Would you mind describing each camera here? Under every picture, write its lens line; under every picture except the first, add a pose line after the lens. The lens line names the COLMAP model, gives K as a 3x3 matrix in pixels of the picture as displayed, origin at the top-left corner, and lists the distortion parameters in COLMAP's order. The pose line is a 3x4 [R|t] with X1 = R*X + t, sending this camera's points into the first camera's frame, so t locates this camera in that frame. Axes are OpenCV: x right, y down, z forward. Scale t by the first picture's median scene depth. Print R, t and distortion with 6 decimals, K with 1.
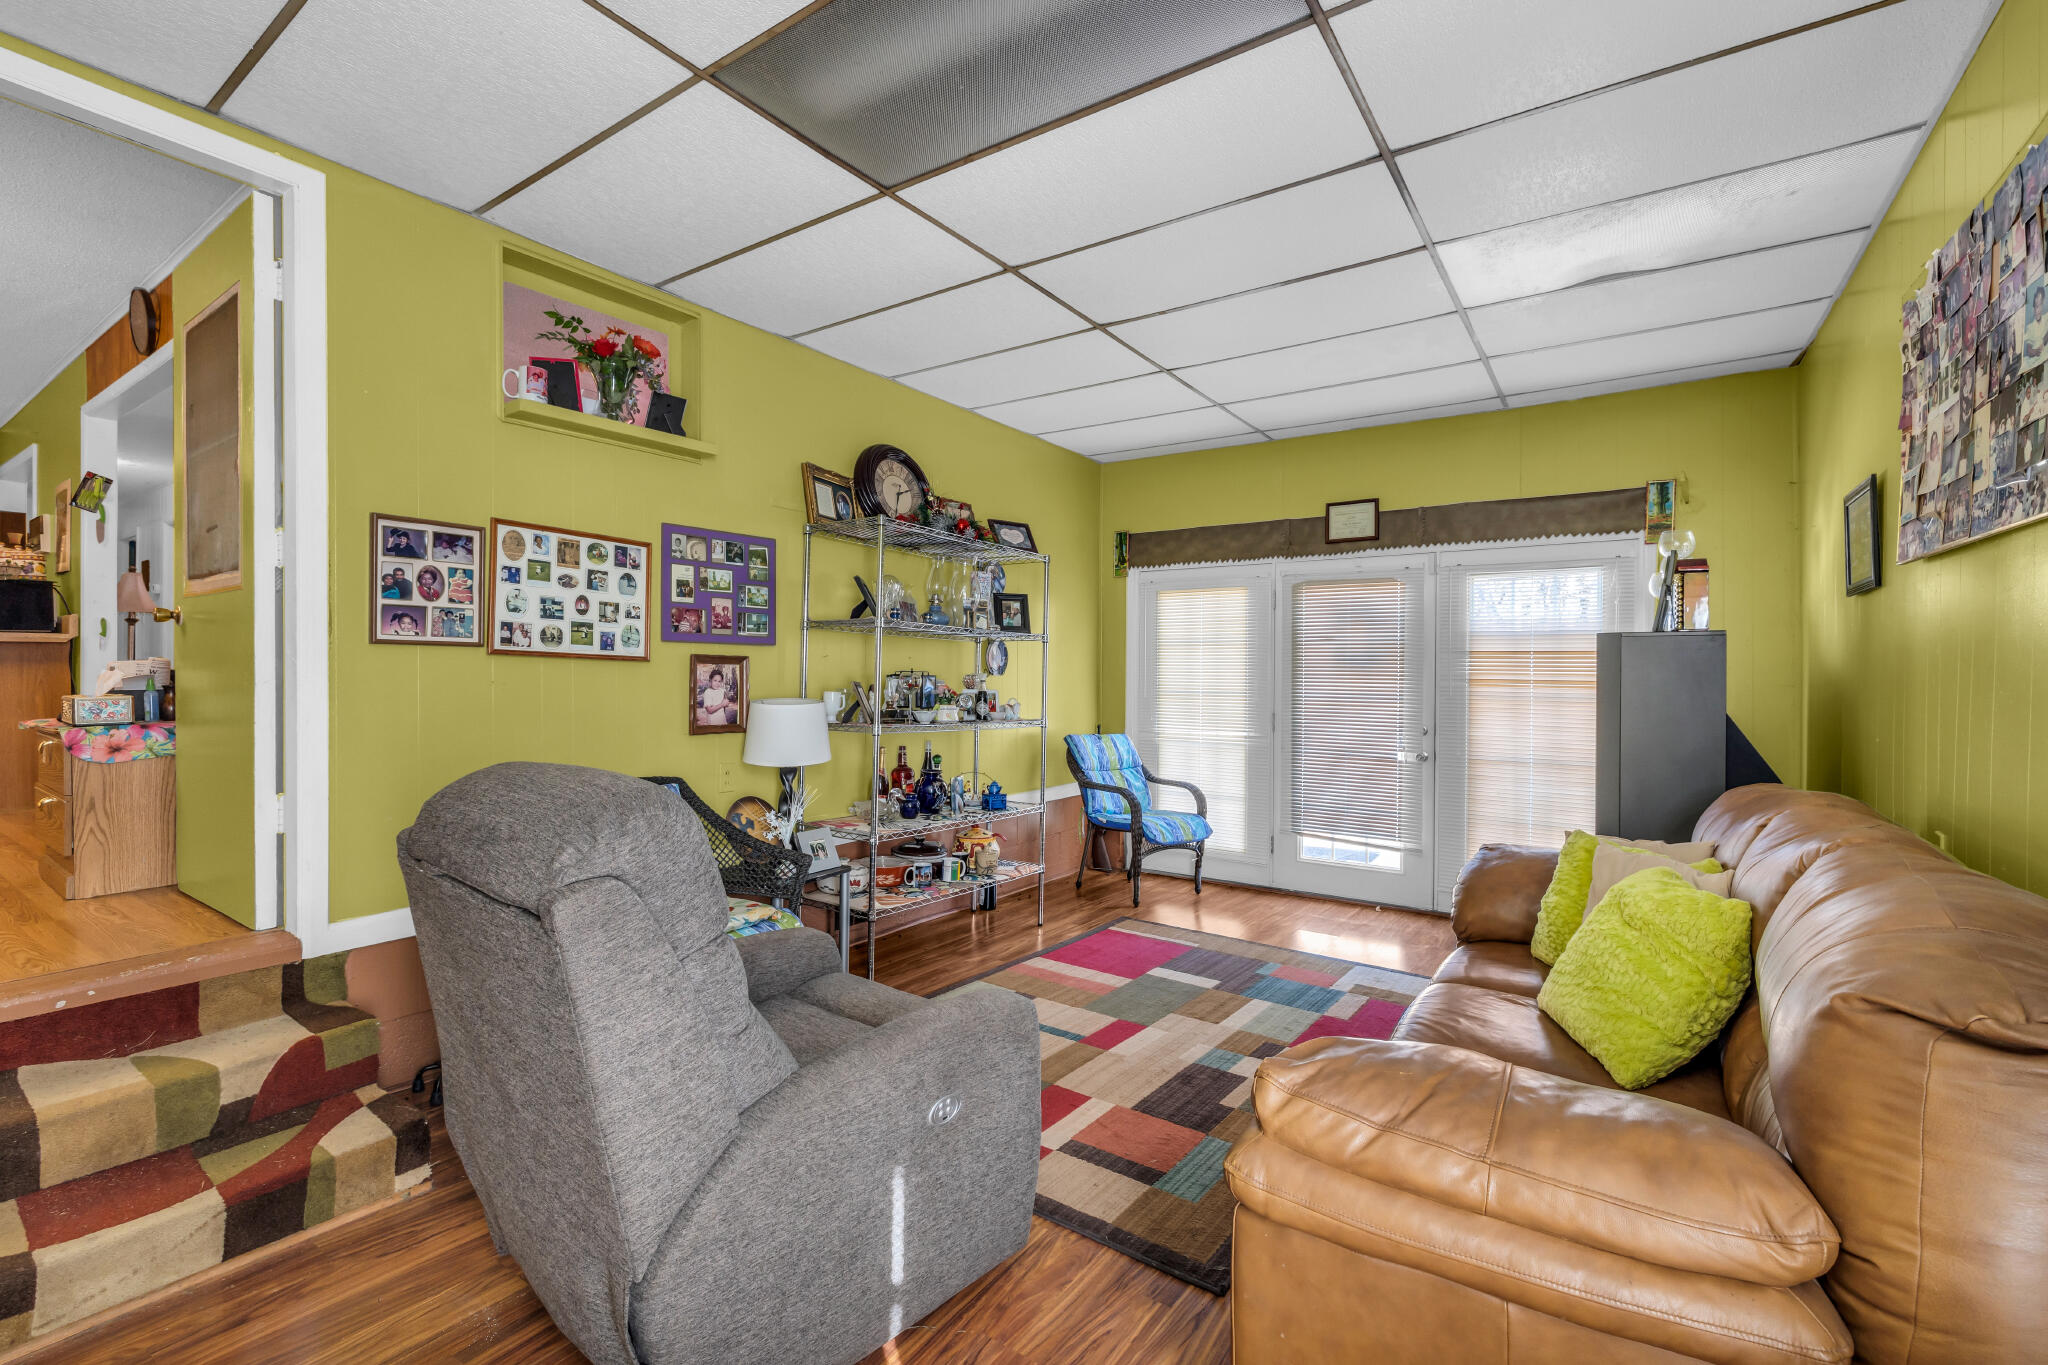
lens RADIAL K [[890.3, 0, 1032.4], [0, 890.3, 677.5], [0, 0, 1]] dist [-0.000470, 0.000329]
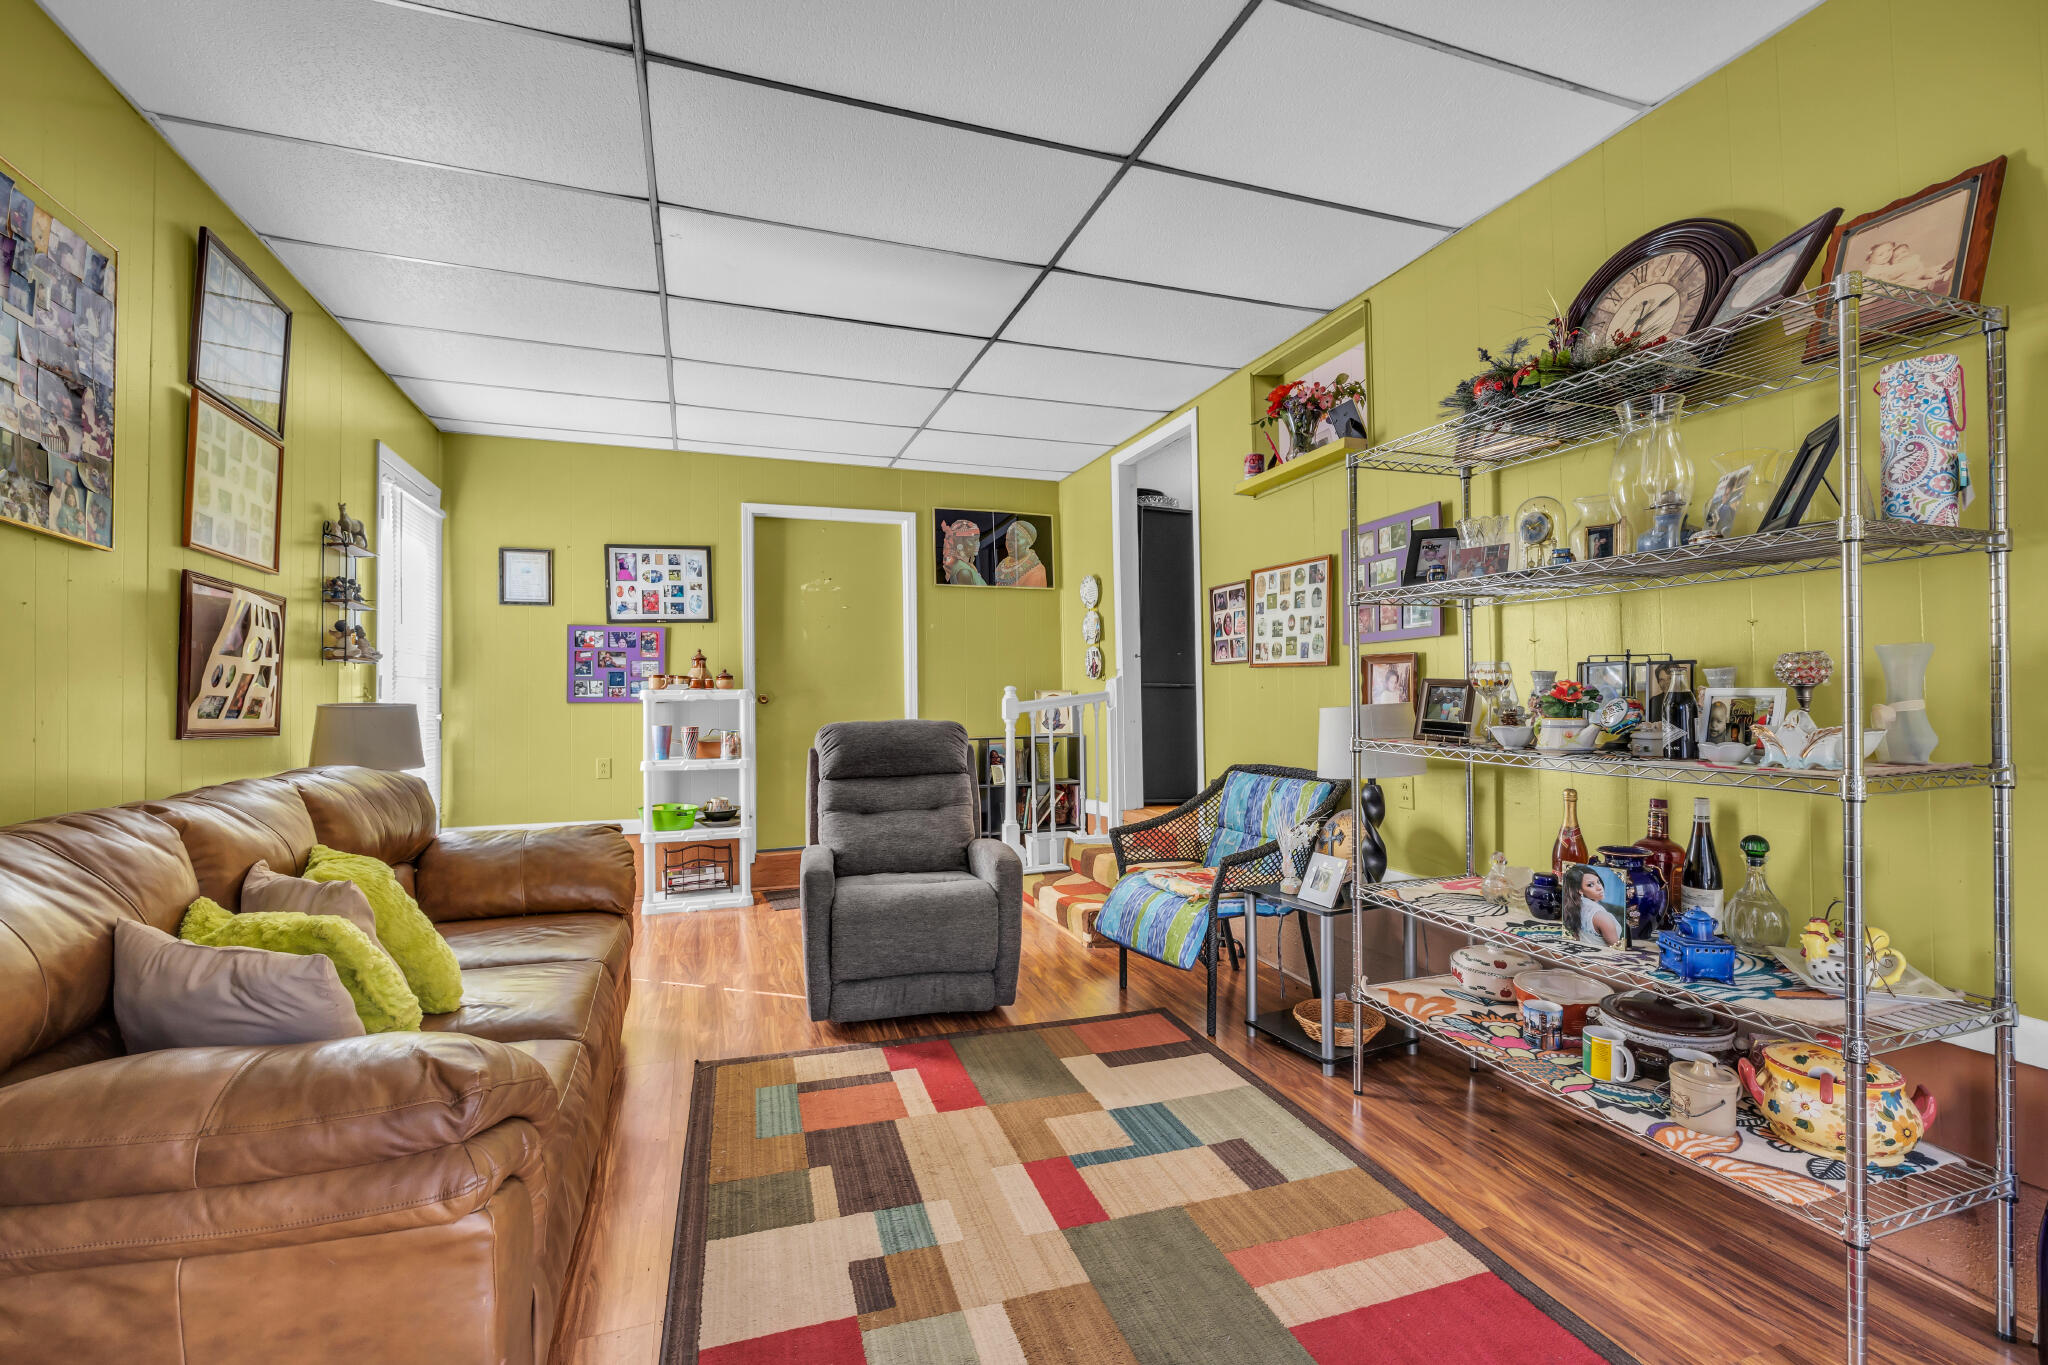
lens RADIAL K [[890.3, 0, 1032.4], [0, 890.3, 677.5], [0, 0, 1]] dist [-0.000470, 0.000329]
pose [[-0.582183, -0.024986, -0.812673, 0.684627], [0.000860, 0.999508, -0.031347, 0.031370], [0.813057, -0.018948, -0.581876, 1.417408]]
